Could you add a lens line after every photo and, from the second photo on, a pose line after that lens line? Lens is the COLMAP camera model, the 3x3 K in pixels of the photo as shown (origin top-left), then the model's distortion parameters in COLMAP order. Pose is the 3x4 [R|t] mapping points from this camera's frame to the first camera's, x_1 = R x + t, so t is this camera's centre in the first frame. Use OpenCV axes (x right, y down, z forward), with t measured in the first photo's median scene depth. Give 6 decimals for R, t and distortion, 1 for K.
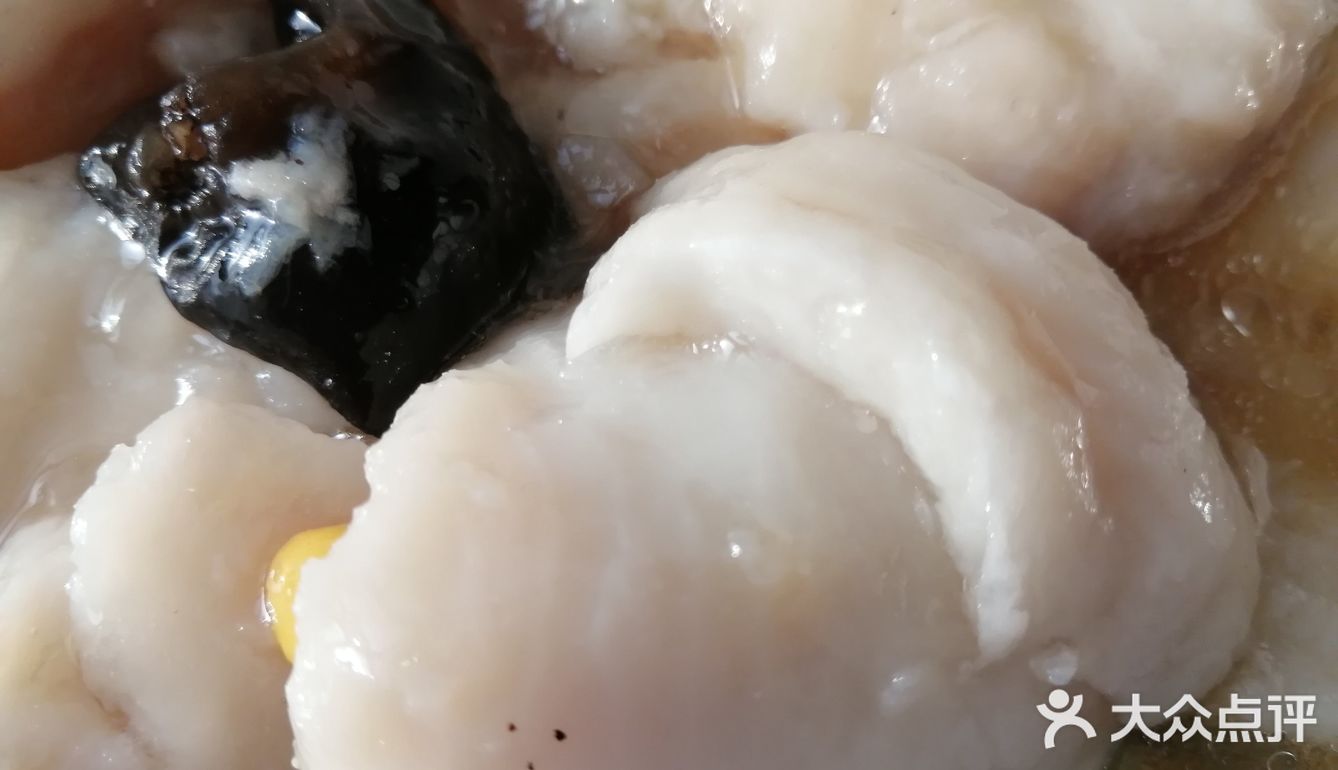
lens RADIAL K [[1234.9, 0, 669.0], [0, 1234.9, 385.0], [0, 0, 1]] dist [-0.117441, -0.007434]
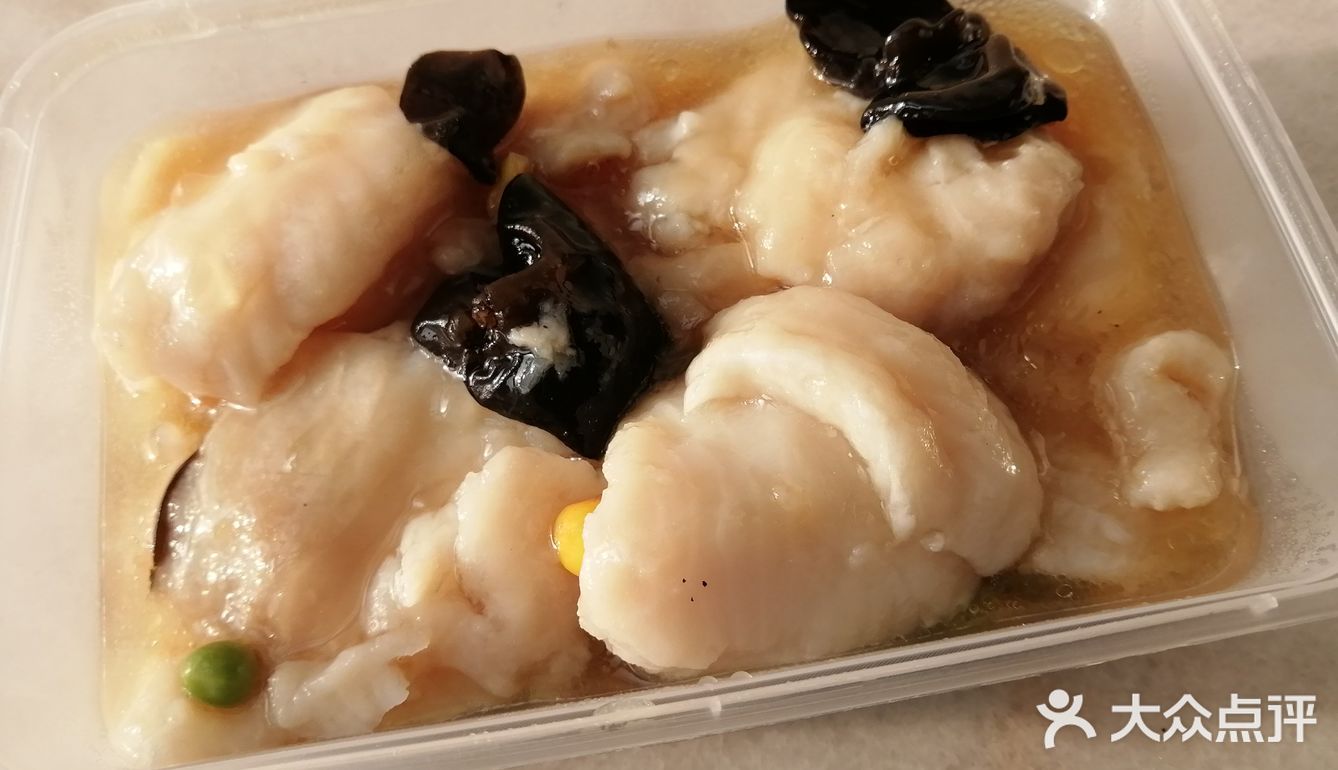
lens RADIAL K [[1234.9, 0, 669.0], [0, 1234.9, 385.0], [0, 0, 1]] dist [-0.117441, -0.007434]
pose [[0.996919, -0.078257, 0.005326, -0.116172], [0.078325, 0.996829, -0.014048, -0.041022], [-0.004210, 0.014422, 0.999887, -1.053471]]
